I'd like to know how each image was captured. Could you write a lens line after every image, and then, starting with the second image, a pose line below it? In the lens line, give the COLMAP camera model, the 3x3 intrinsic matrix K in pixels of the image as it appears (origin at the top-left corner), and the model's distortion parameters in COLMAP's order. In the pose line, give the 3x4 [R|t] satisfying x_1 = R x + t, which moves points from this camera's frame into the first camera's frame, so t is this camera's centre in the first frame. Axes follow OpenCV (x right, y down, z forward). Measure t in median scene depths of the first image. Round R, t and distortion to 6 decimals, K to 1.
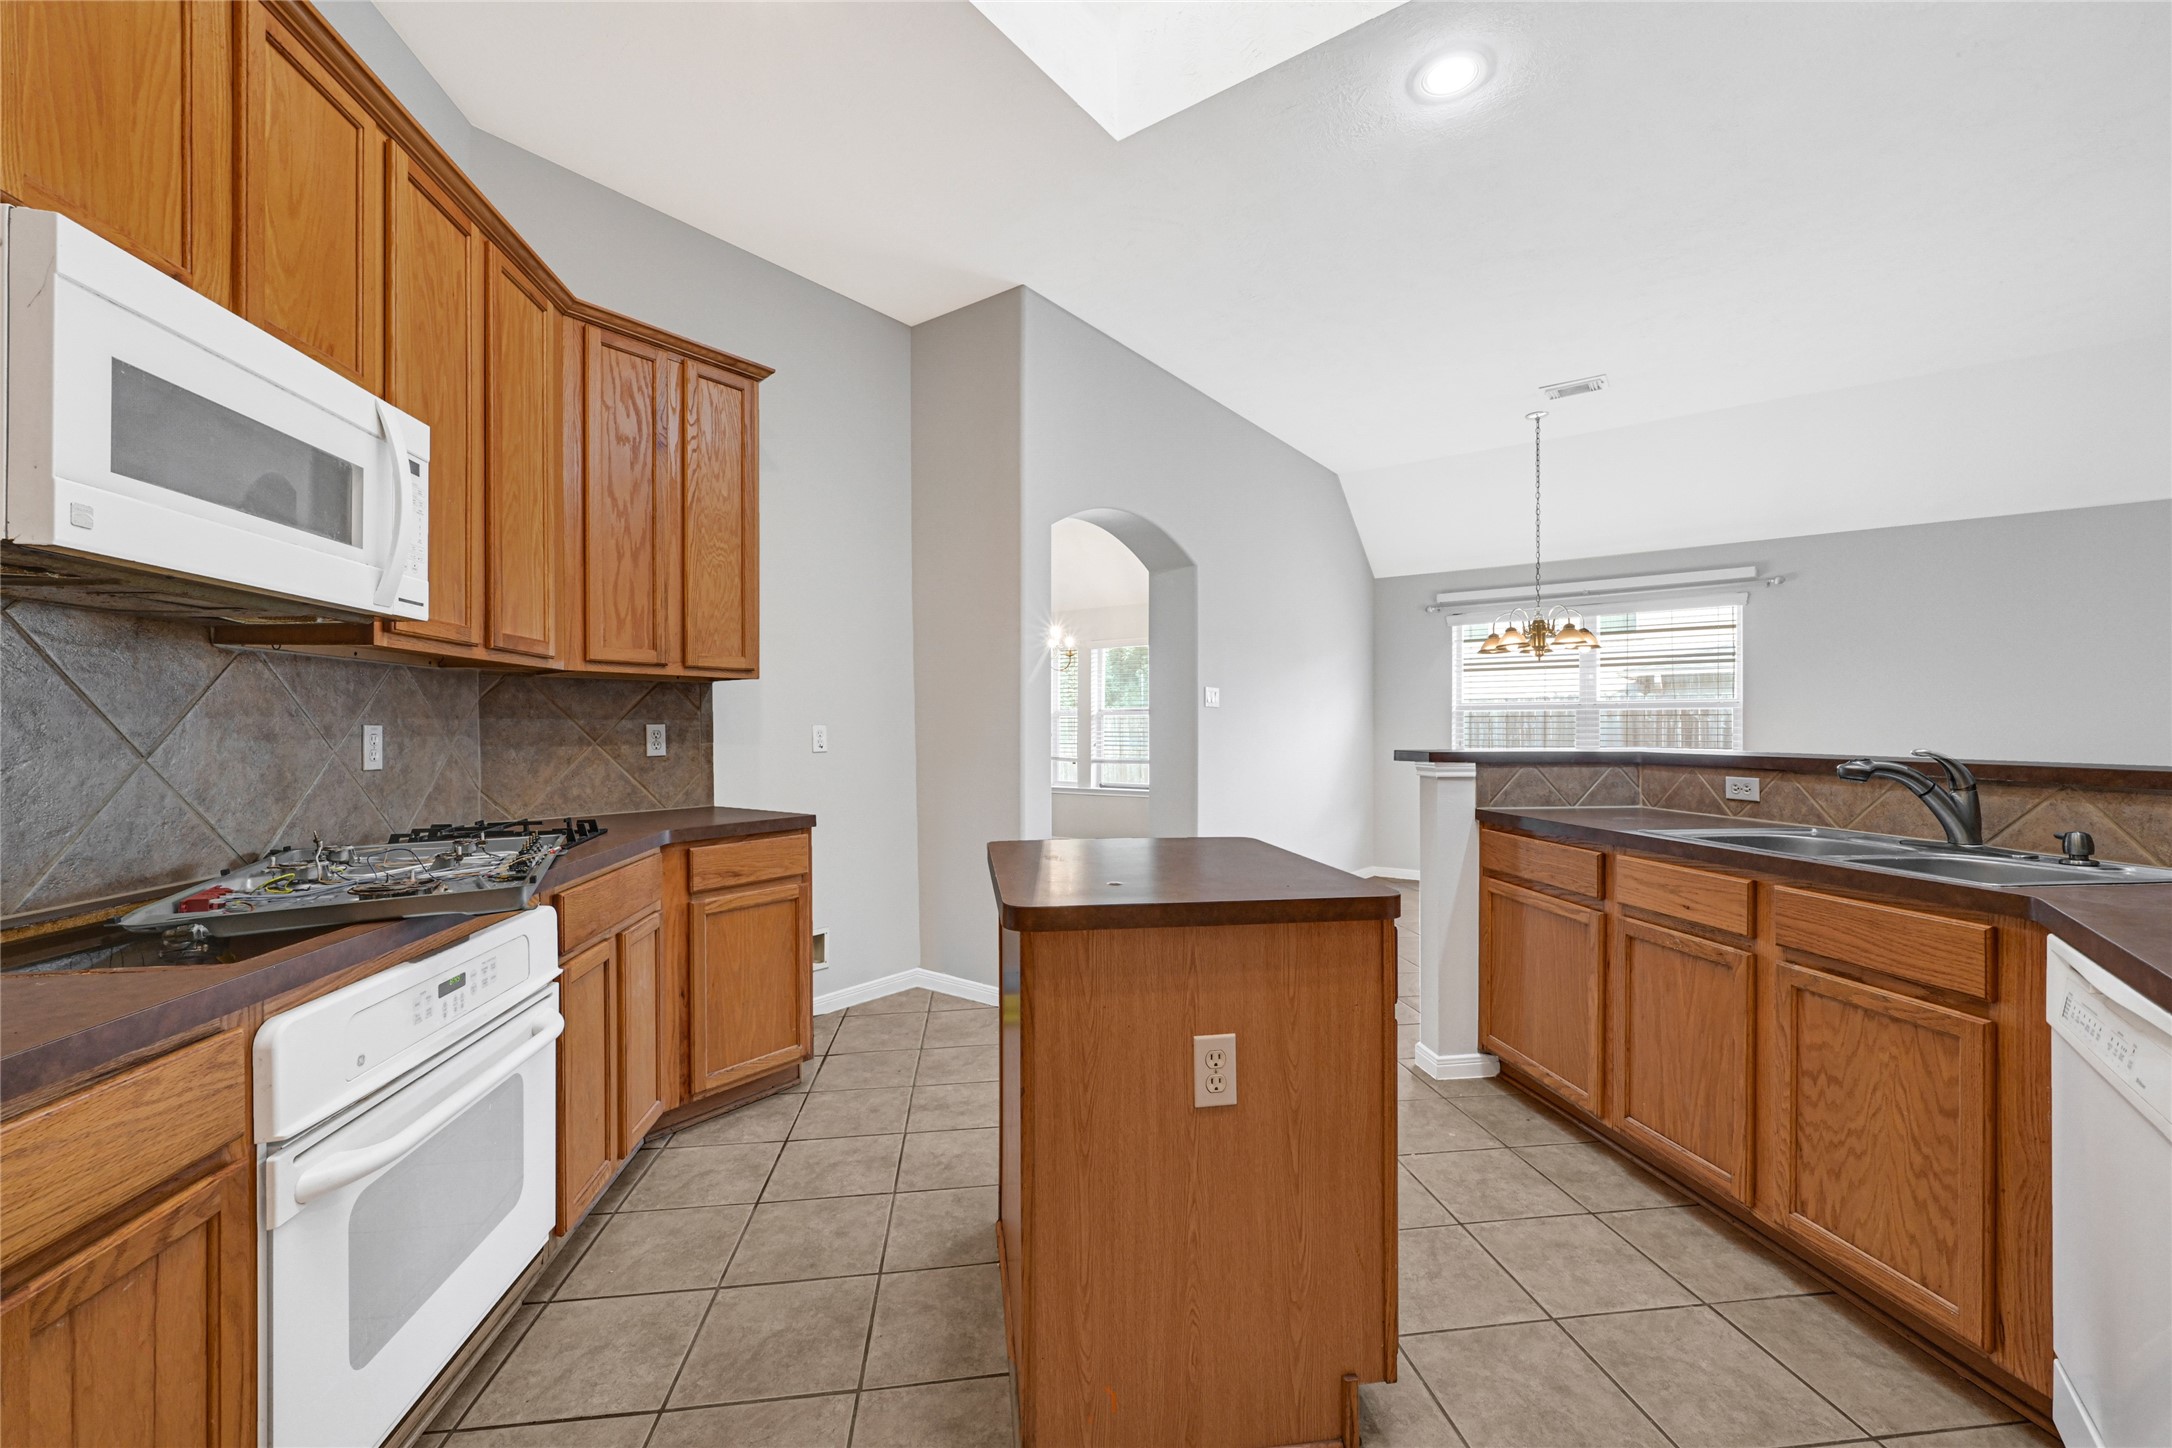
lens RADIAL K [[889.0, 0, 1086.0], [0, 889.0, 724.0], [0, 0, 1]] dist [0.000947, 0.000051]
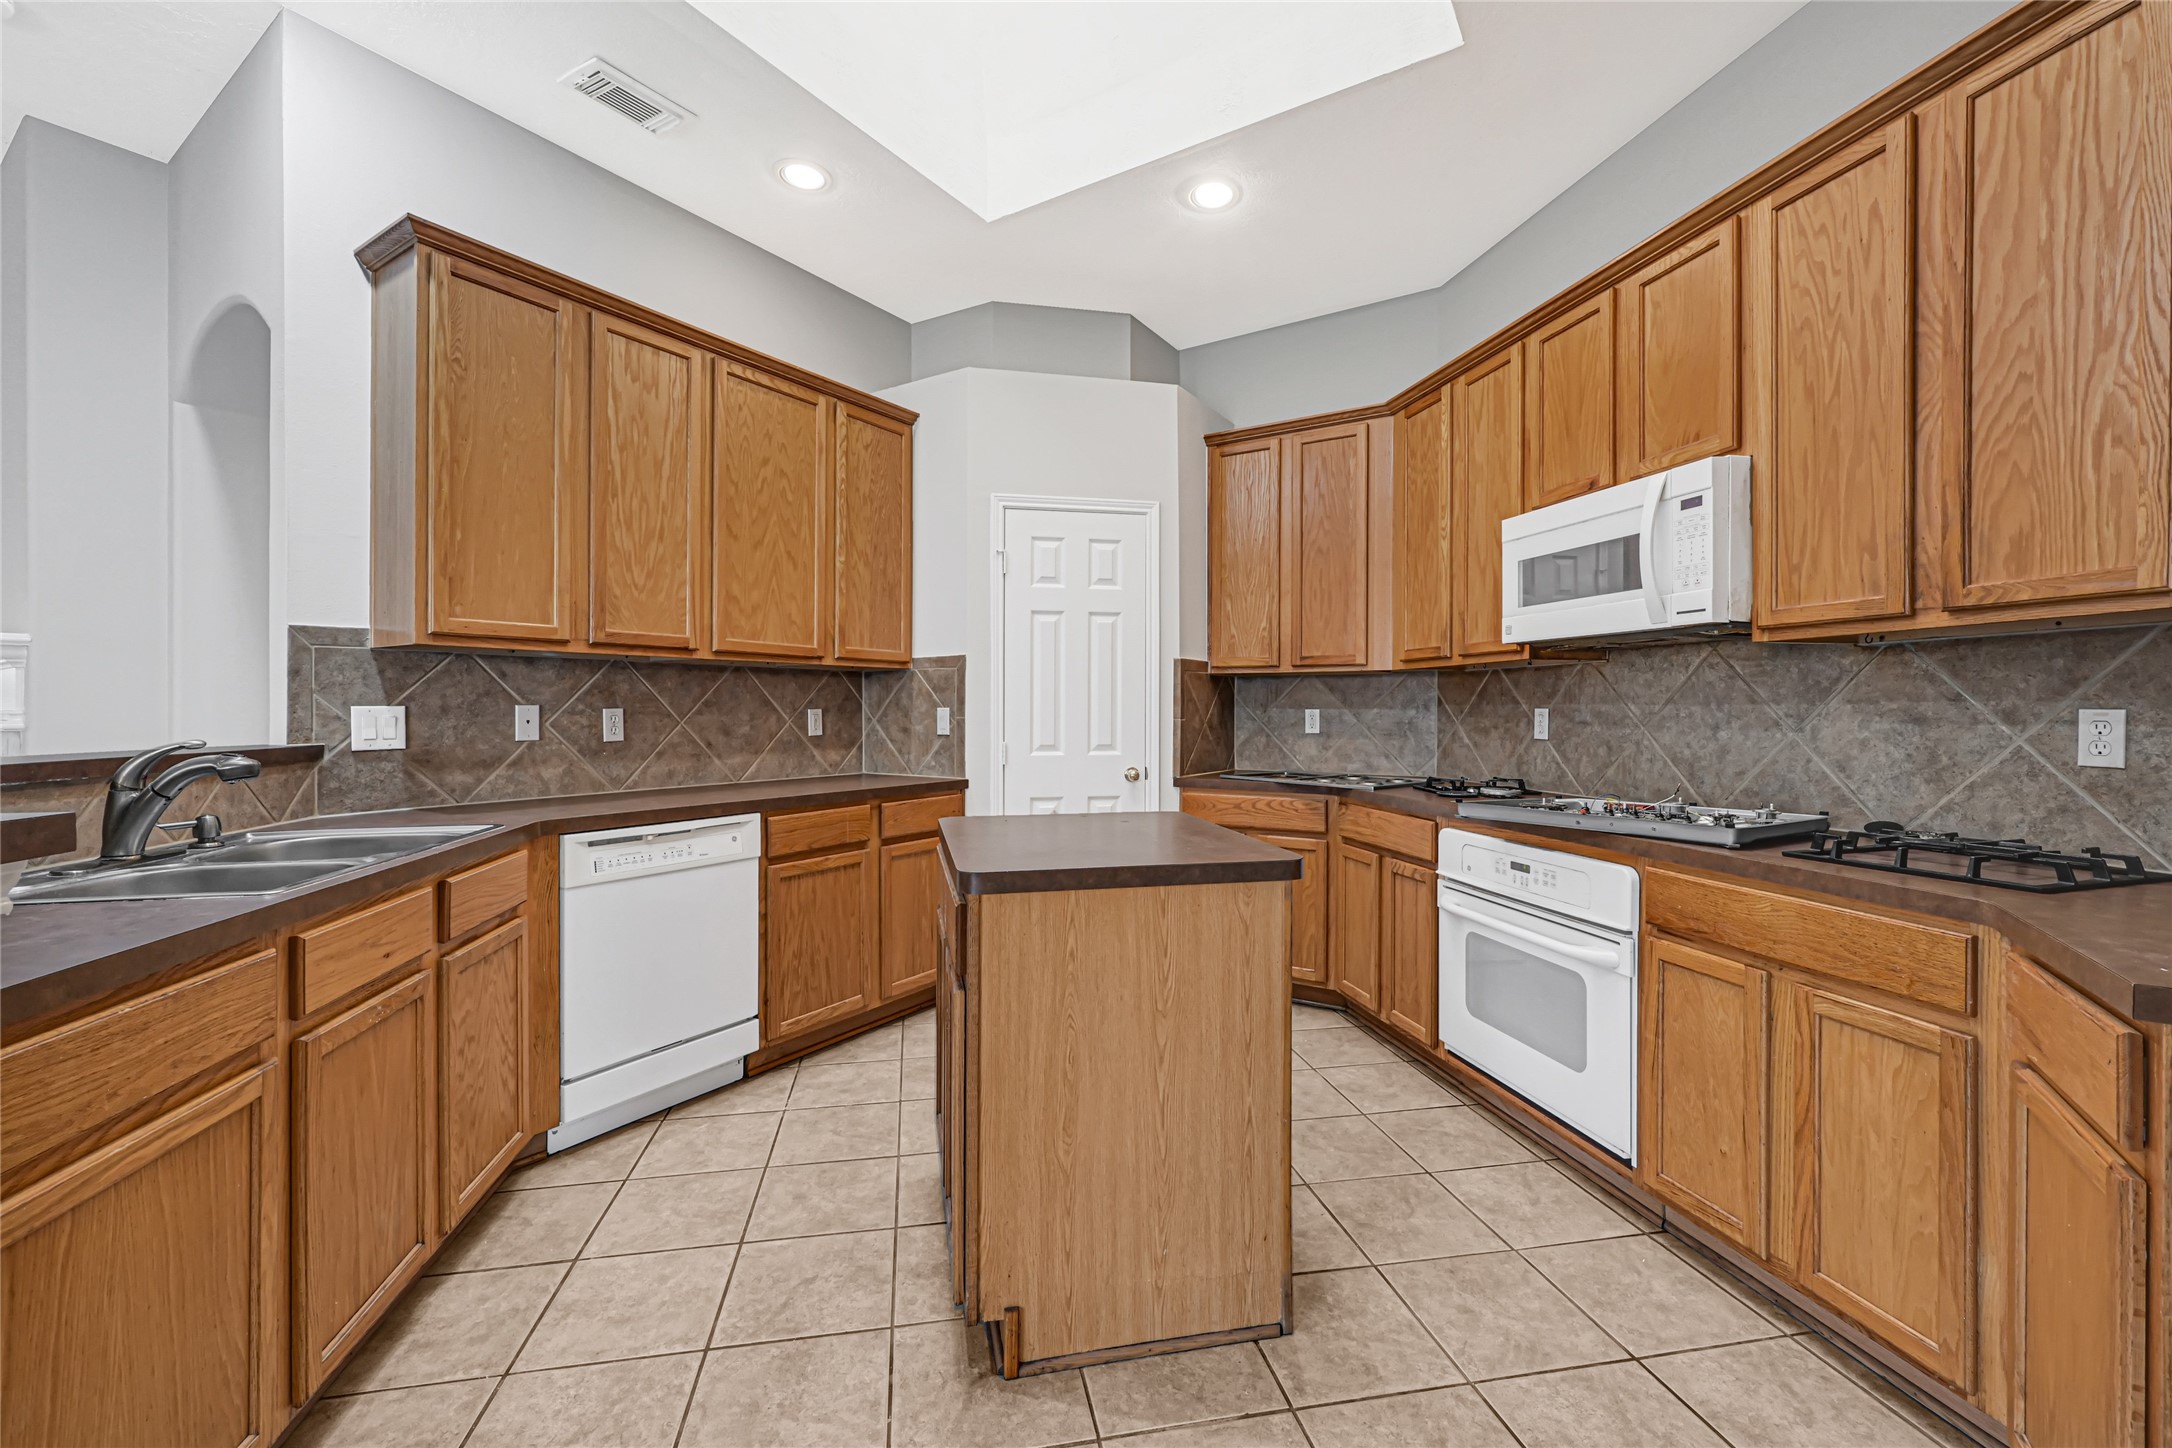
lens RADIAL K [[884.4, 0, 1086.3], [0, 884.4, 708.9], [0, 0, 1]] dist [0.000376, -0.000053]
pose [[-0.997496, 0.000156, -0.070728, 0.156978], [0.000393, 0.999994, -0.003337, 0.003557], [0.070727, -0.003356, -0.997490, 1.960231]]
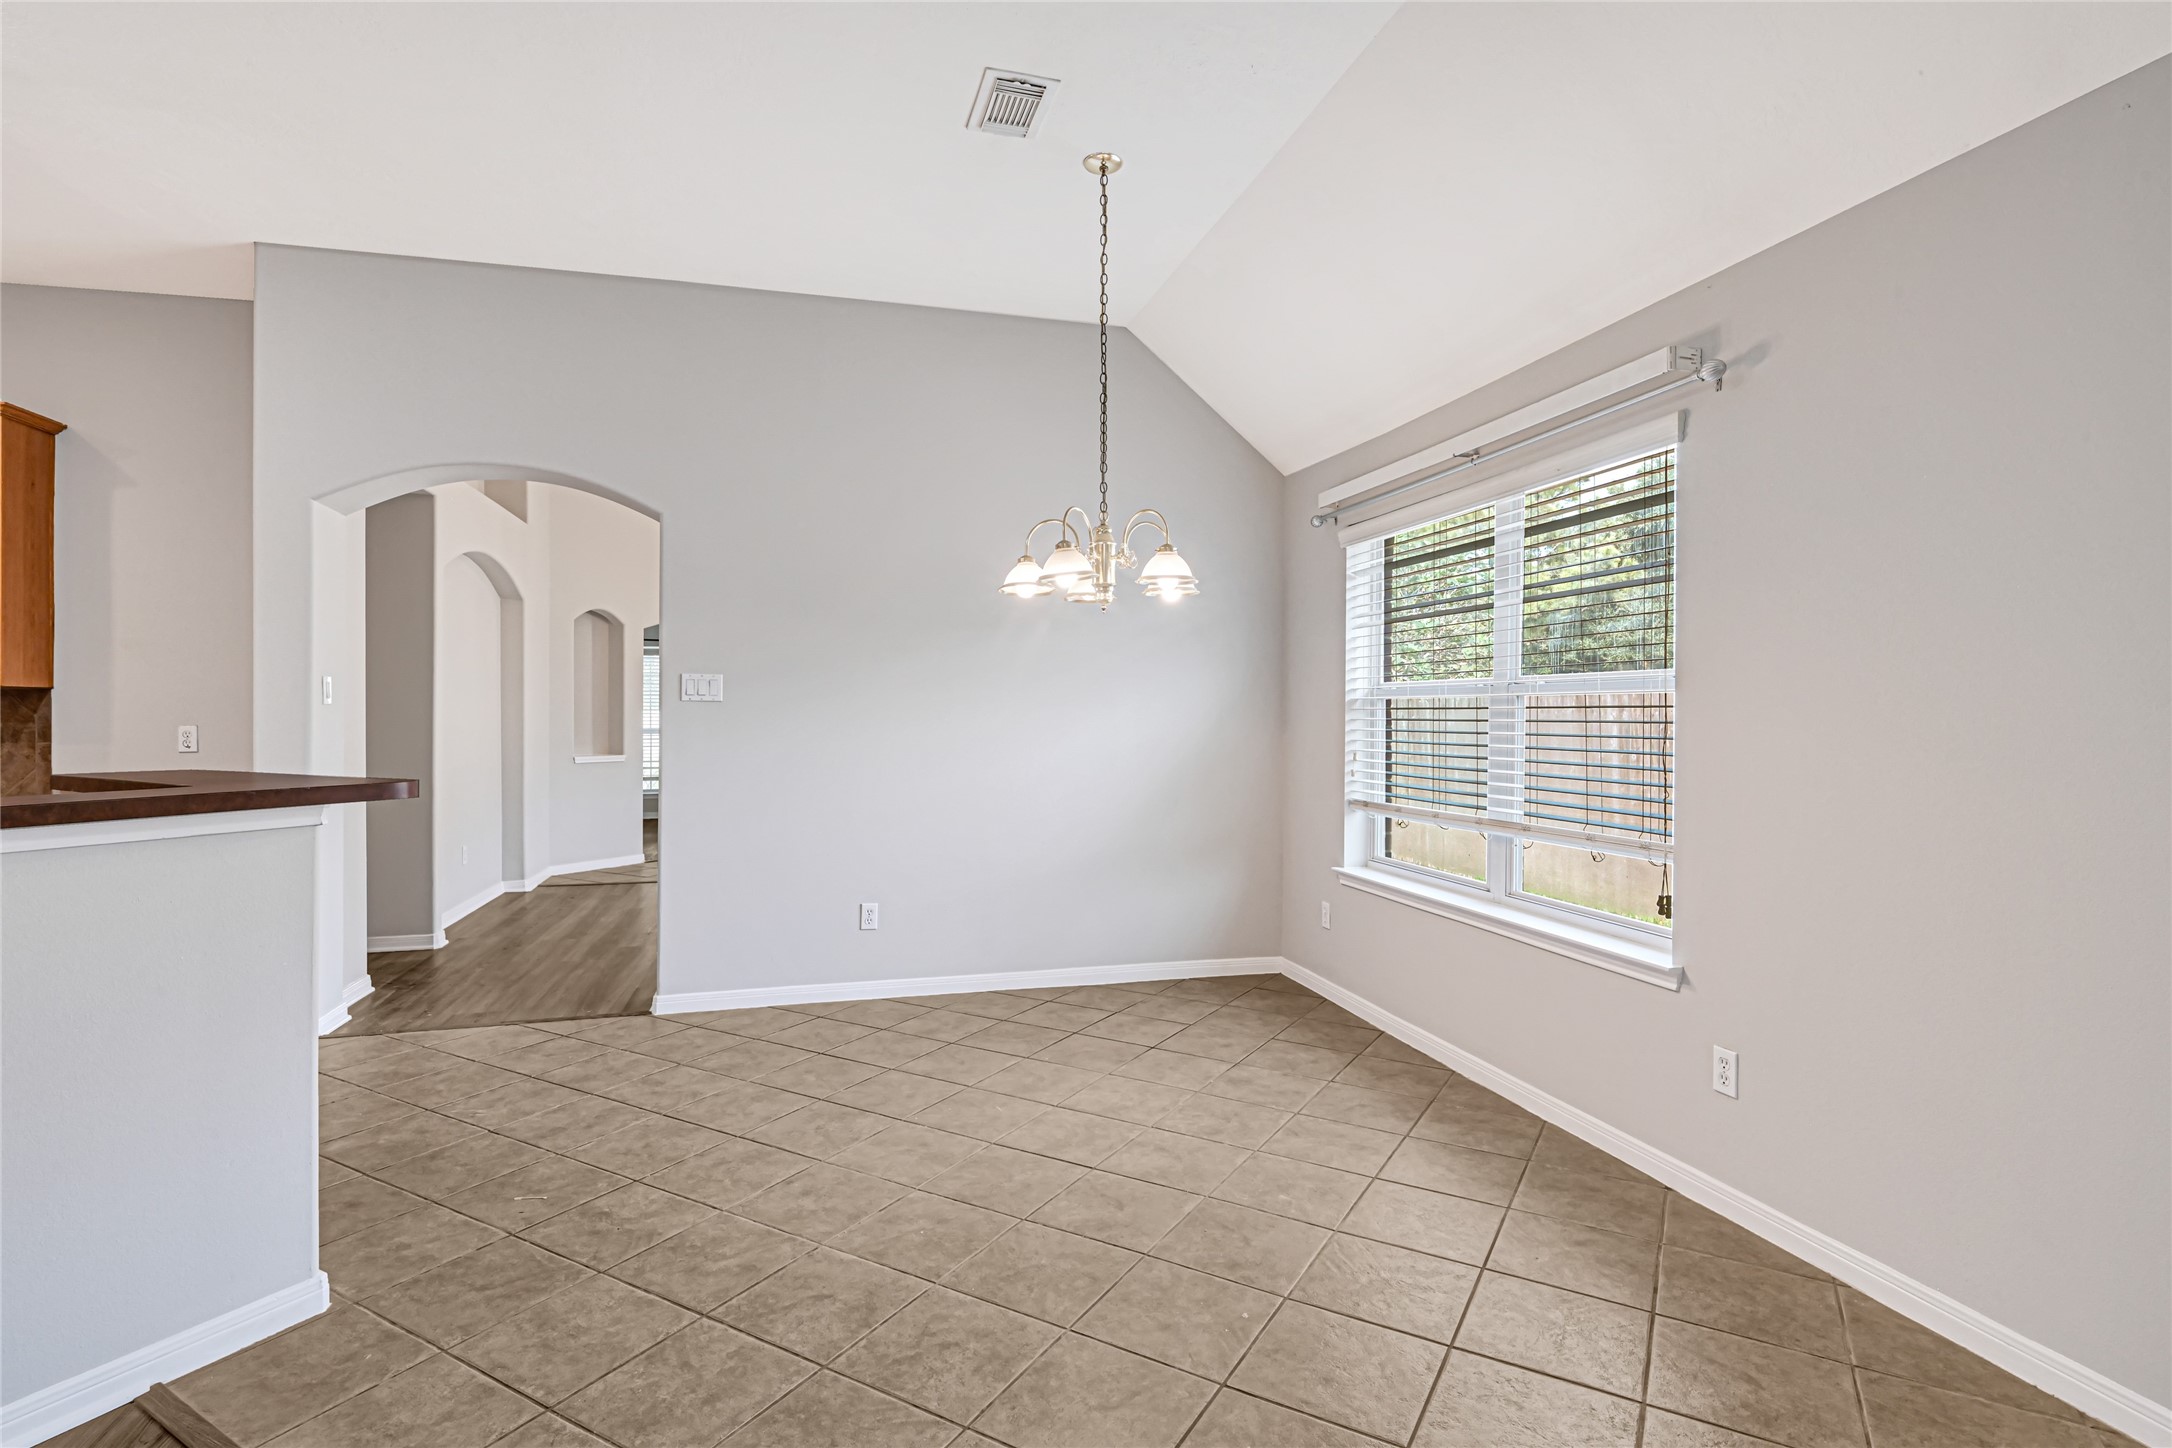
lens RADIAL K [[1057.1, 0, 1086.0], [0, 1057.1, 724.0], [0, 0, 1]] dist [0.001783, 0.000230]
pose [[0.789883, 0.007229, -0.613215, 2.423776], [0.003800, 0.999854, 0.016681, -0.033062], [0.613246, -0.015506, 0.789740, 1.279663]]
